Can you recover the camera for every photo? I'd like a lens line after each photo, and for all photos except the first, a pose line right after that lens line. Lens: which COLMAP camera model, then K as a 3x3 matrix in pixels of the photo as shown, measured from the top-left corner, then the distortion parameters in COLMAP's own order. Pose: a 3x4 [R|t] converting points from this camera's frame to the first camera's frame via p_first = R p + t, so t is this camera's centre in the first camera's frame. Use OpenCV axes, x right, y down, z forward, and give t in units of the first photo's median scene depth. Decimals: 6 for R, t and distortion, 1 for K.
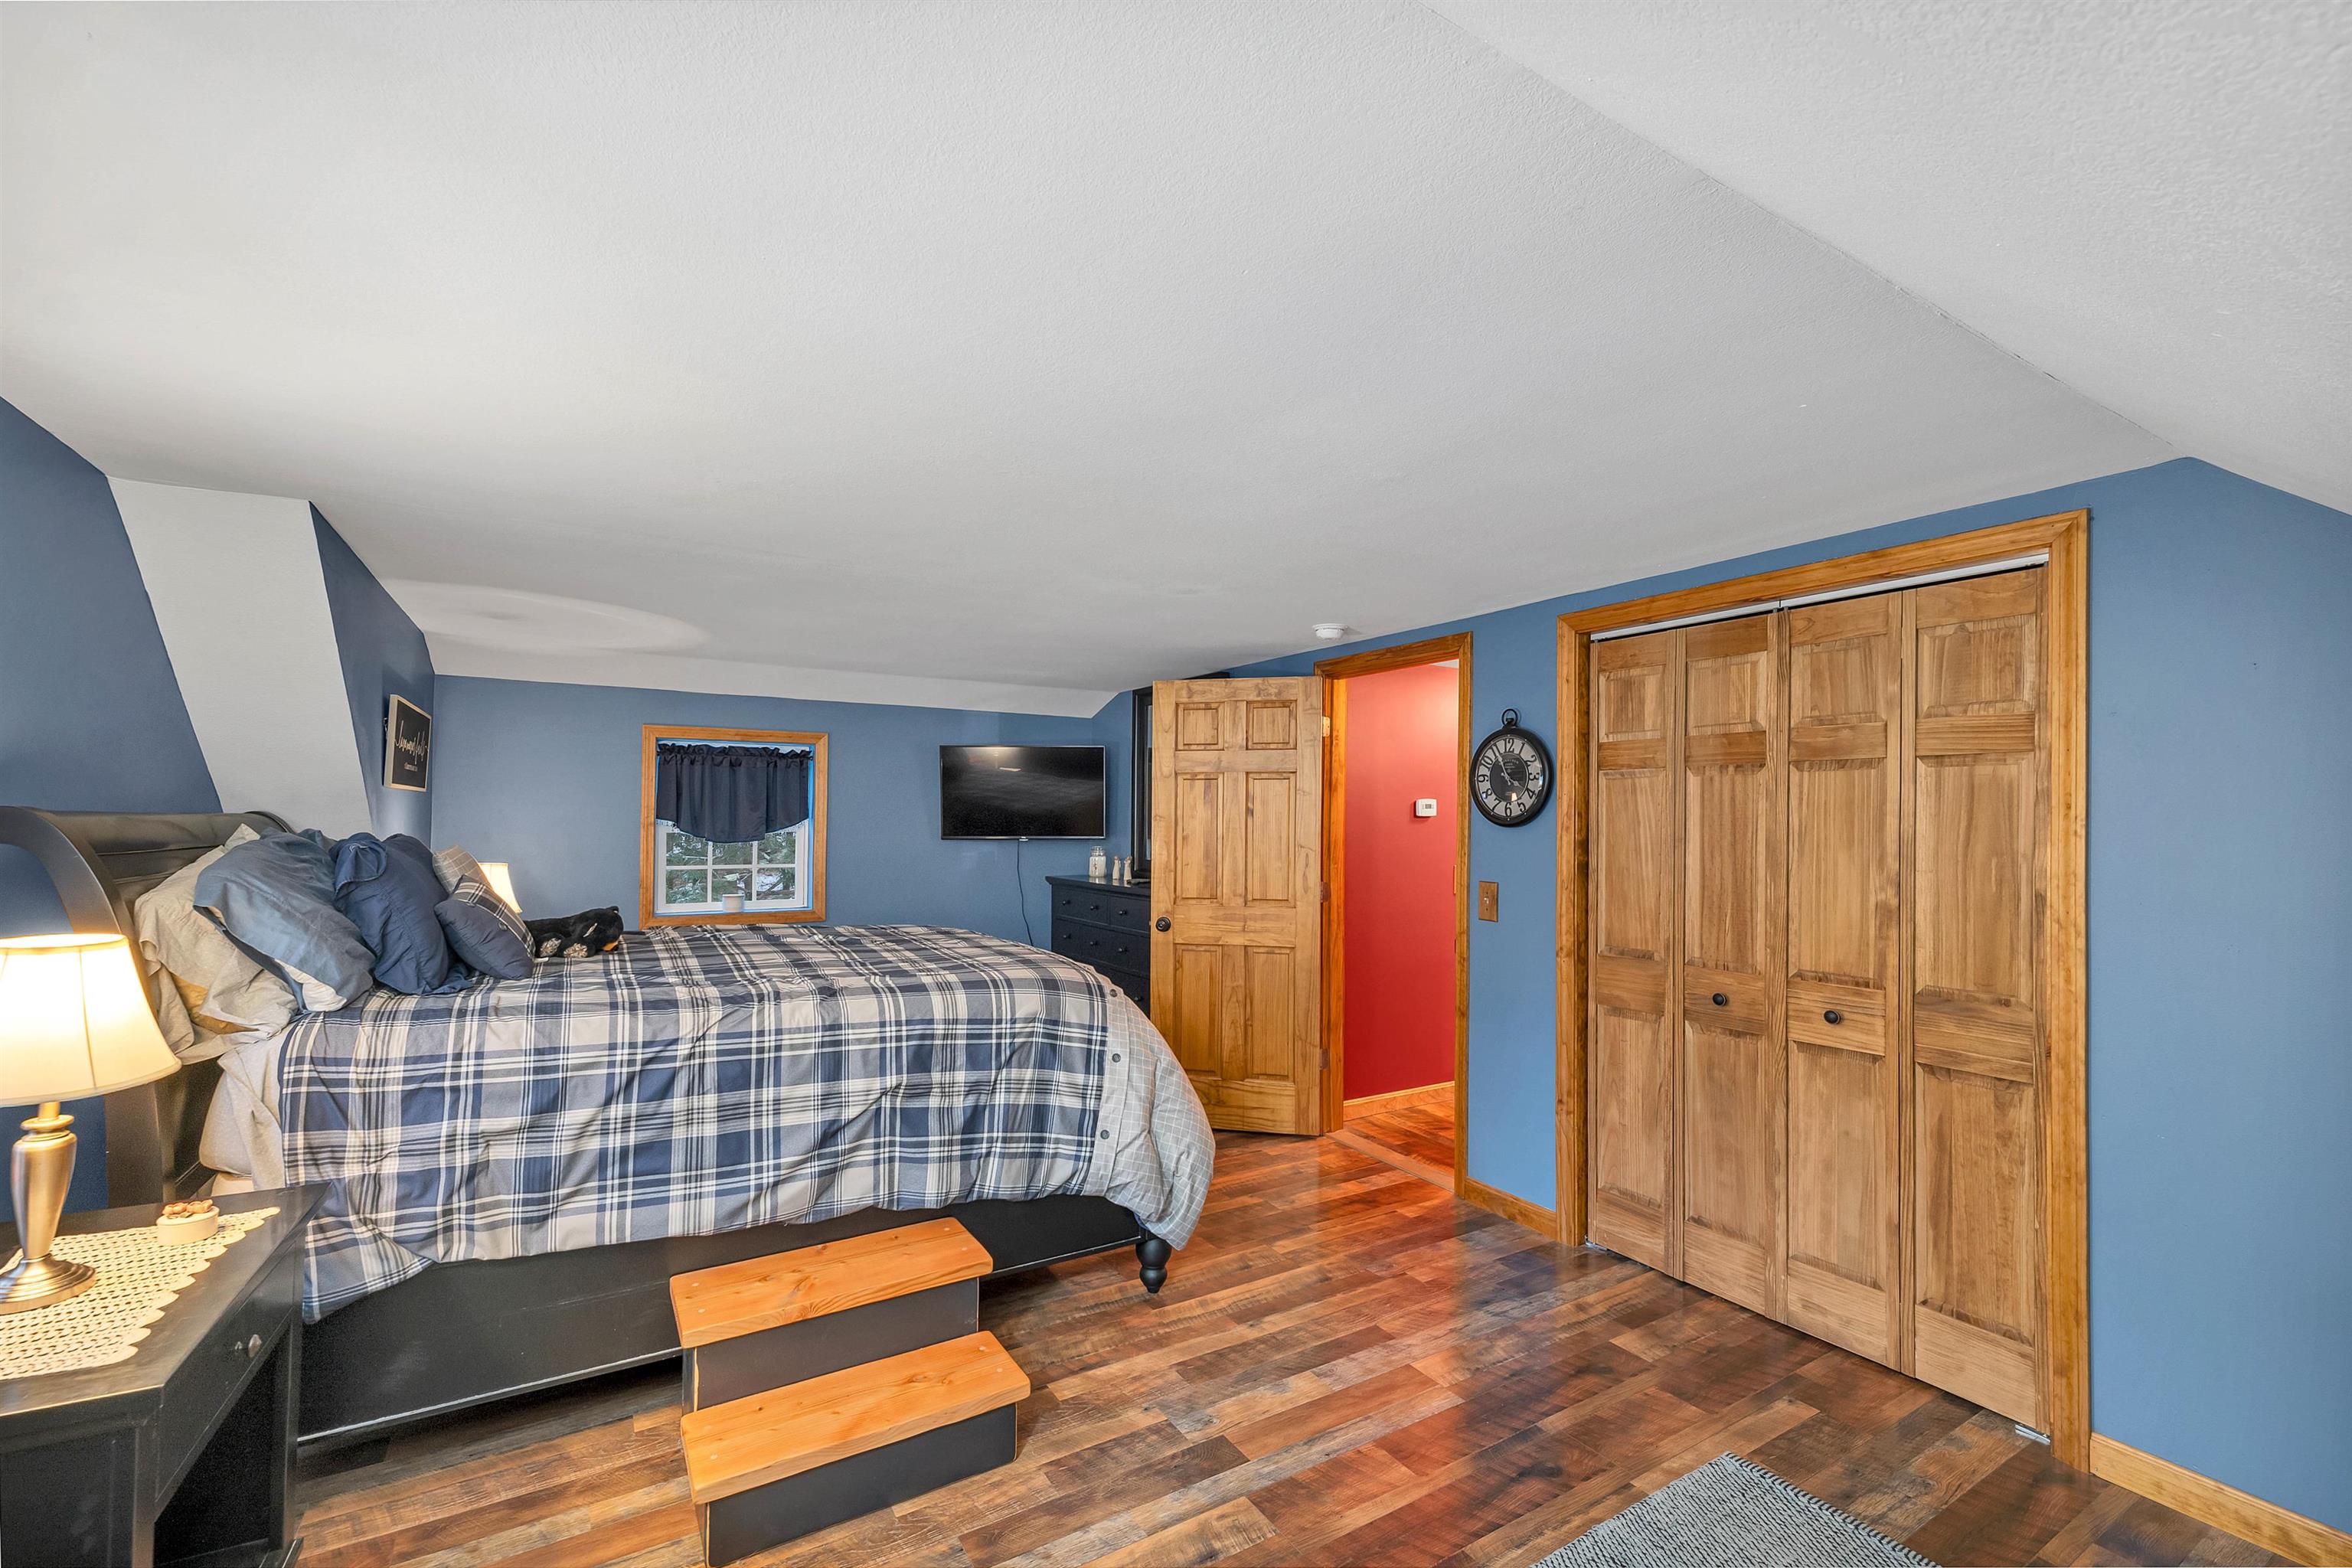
lens RADIAL K [[993.7, 0, 1162.5], [0, 993.7, 793.4], [0, 0, 1]] dist [0.007423, -0.001574]
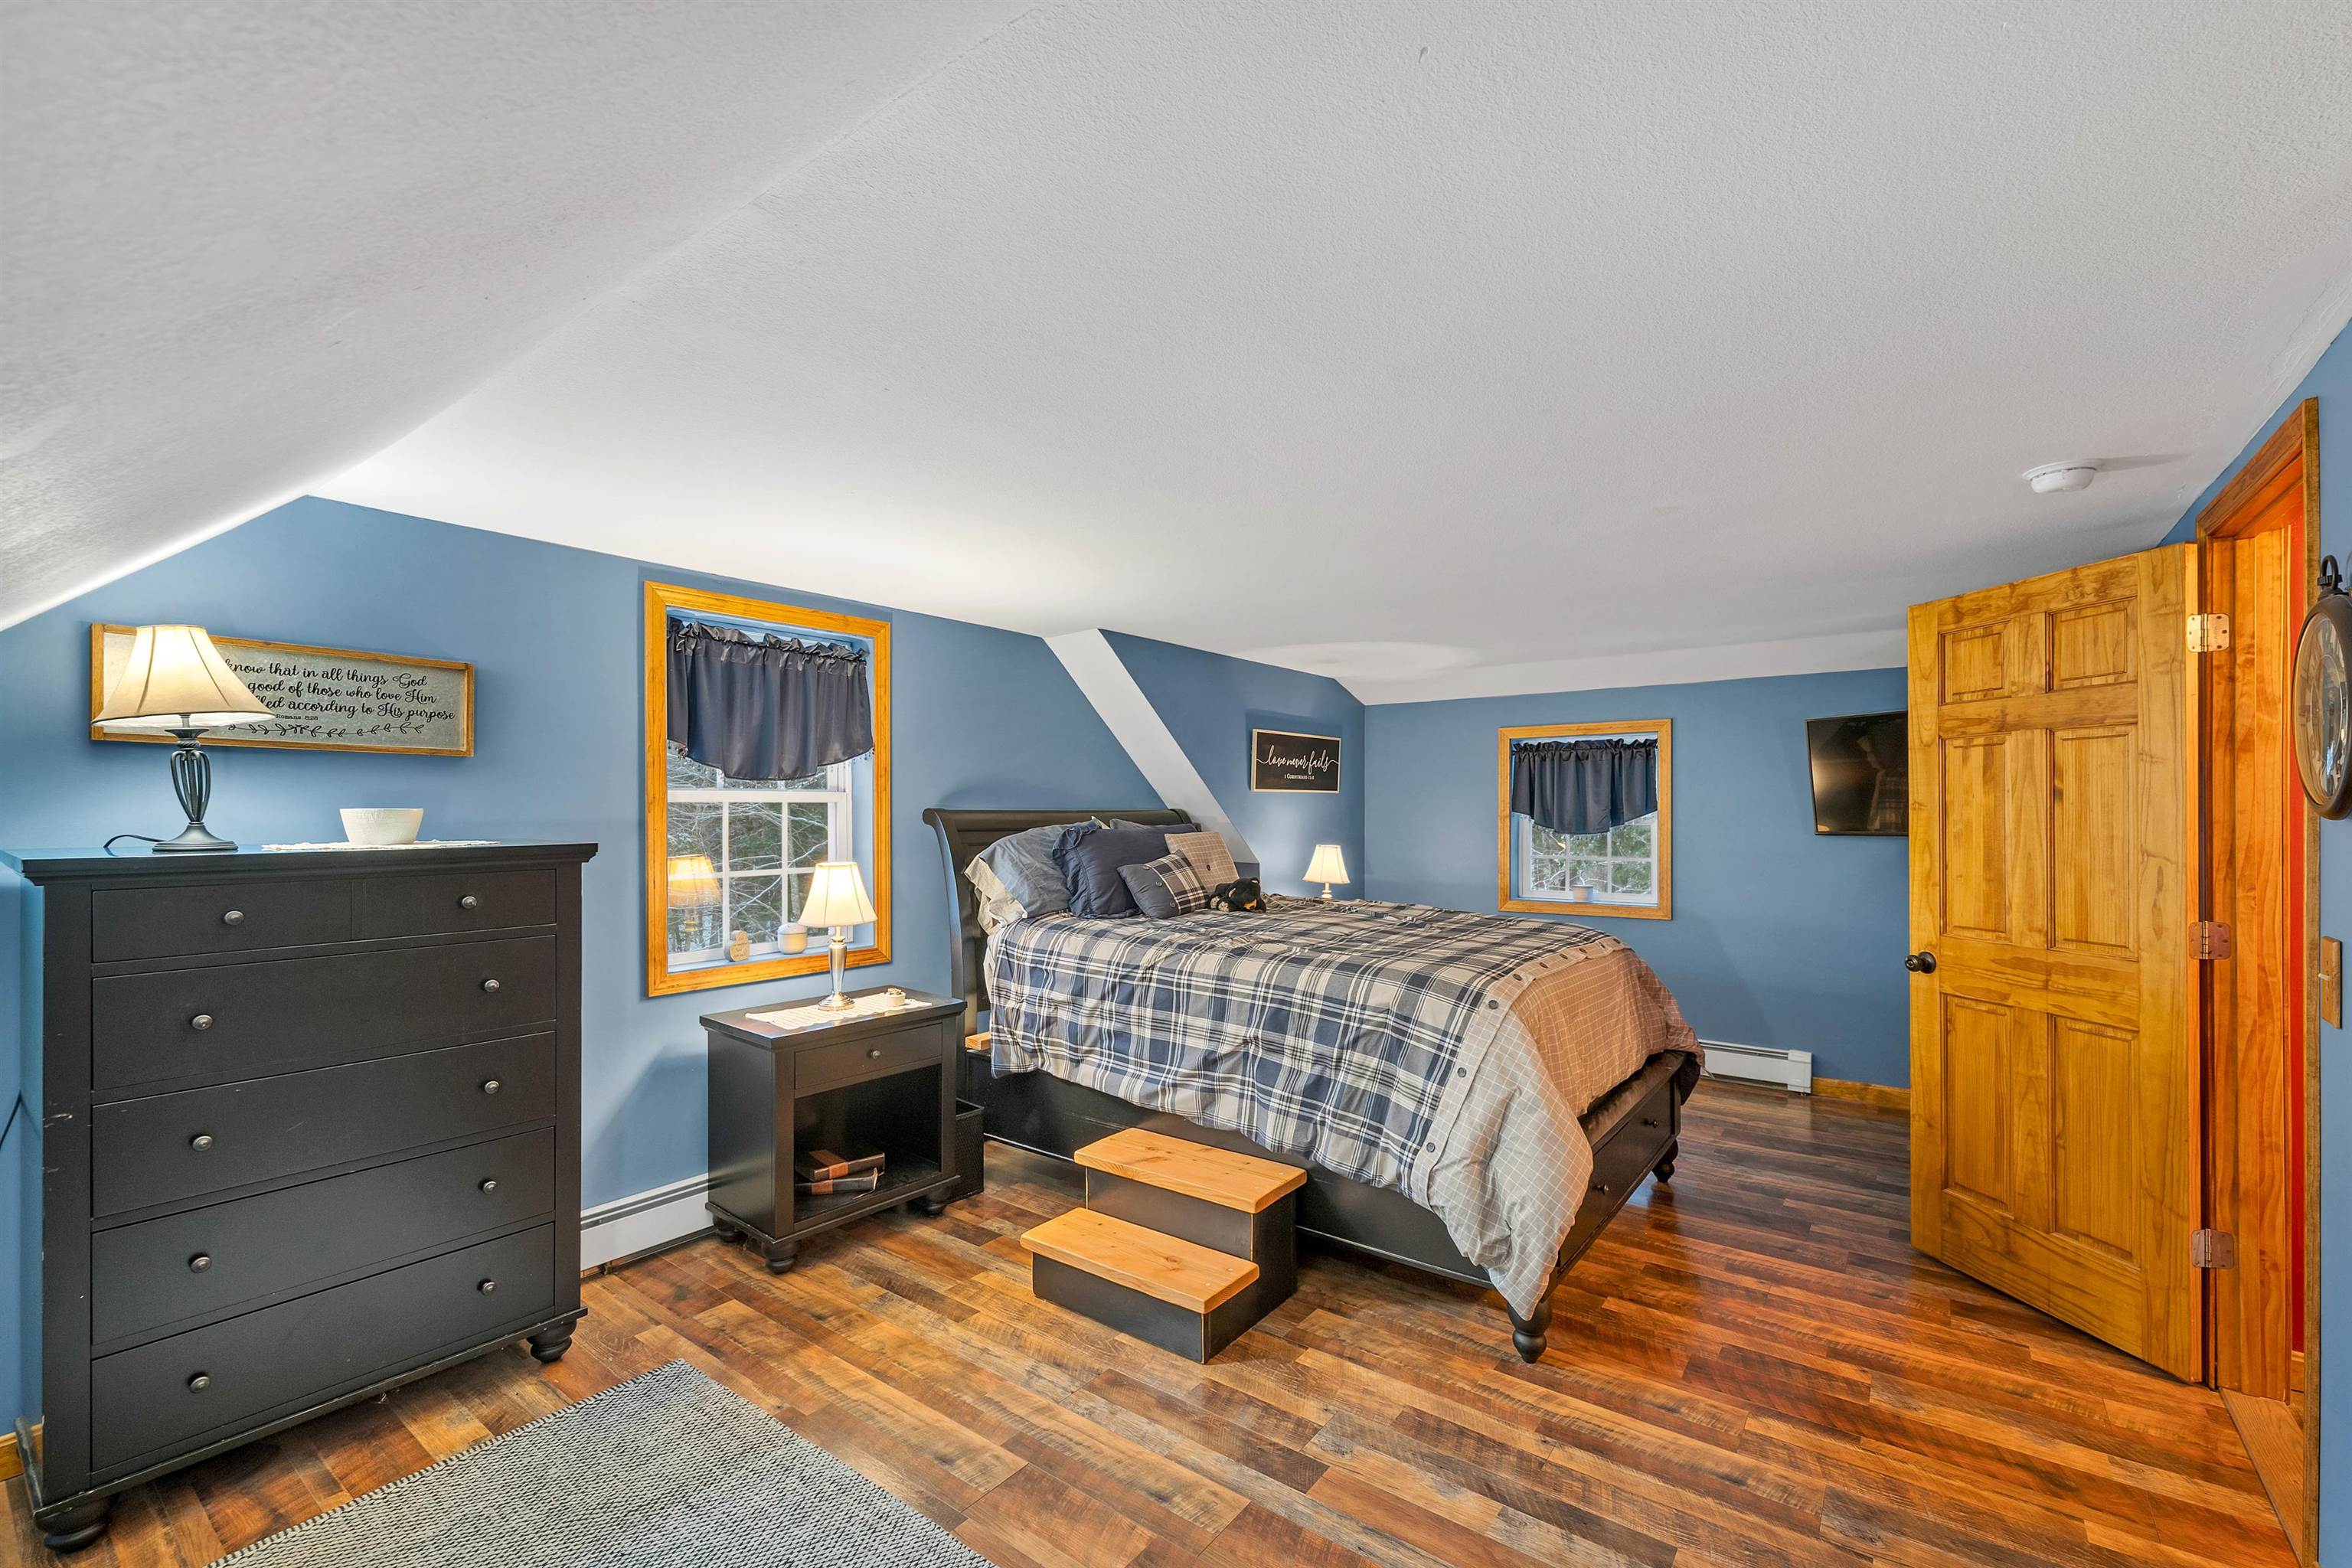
lens RADIAL K [[993.7, 0, 1160.9], [0, 993.7, 806.0], [0, 0, 1]] dist [0.007423, -0.001574]
pose [[0.365024, -0.011801, -0.930923, 0.754430], [0.029572, 0.999562, -0.001076, 0.016939], [0.930528, -0.027137, 0.365213, 0.451074]]
